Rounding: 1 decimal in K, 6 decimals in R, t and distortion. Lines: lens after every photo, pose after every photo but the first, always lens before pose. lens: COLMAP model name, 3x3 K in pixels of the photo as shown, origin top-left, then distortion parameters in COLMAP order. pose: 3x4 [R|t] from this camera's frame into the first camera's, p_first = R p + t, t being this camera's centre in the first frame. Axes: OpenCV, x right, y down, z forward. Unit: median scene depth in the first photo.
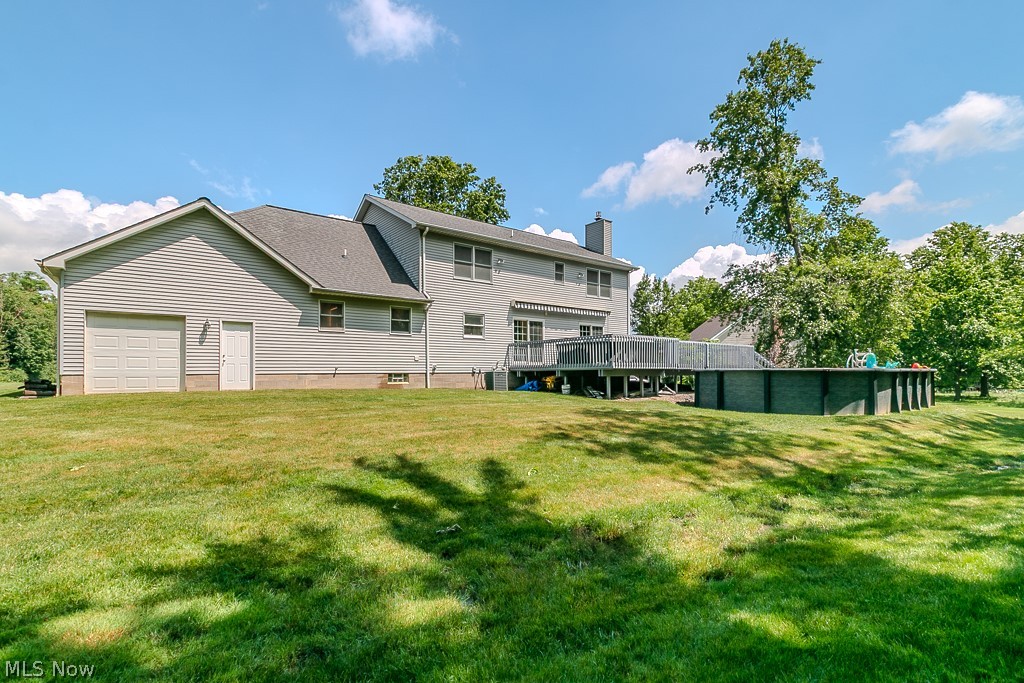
lens RADIAL K [[467.8, 0, 510.5], [0, 467.8, 348.5], [0, 0, 1]] dist [0.000735, -0.009856]
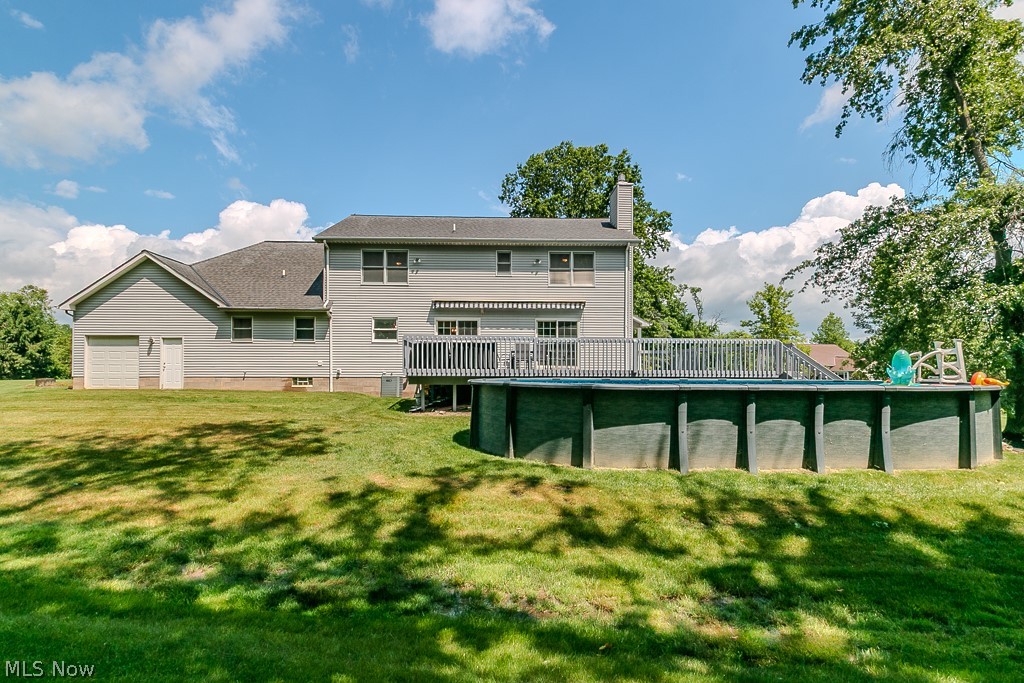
lens RADIAL K [[467.8, 0, 510.5], [0, 467.8, 348.5], [0, 0, 1]] dist [0.000735, -0.009856]
pose [[0.813978, -0.021361, -0.580503, 0.774050], [0.022989, 0.999725, -0.004552, 0.001352], [0.580440, -0.009640, 0.814246, 0.374740]]
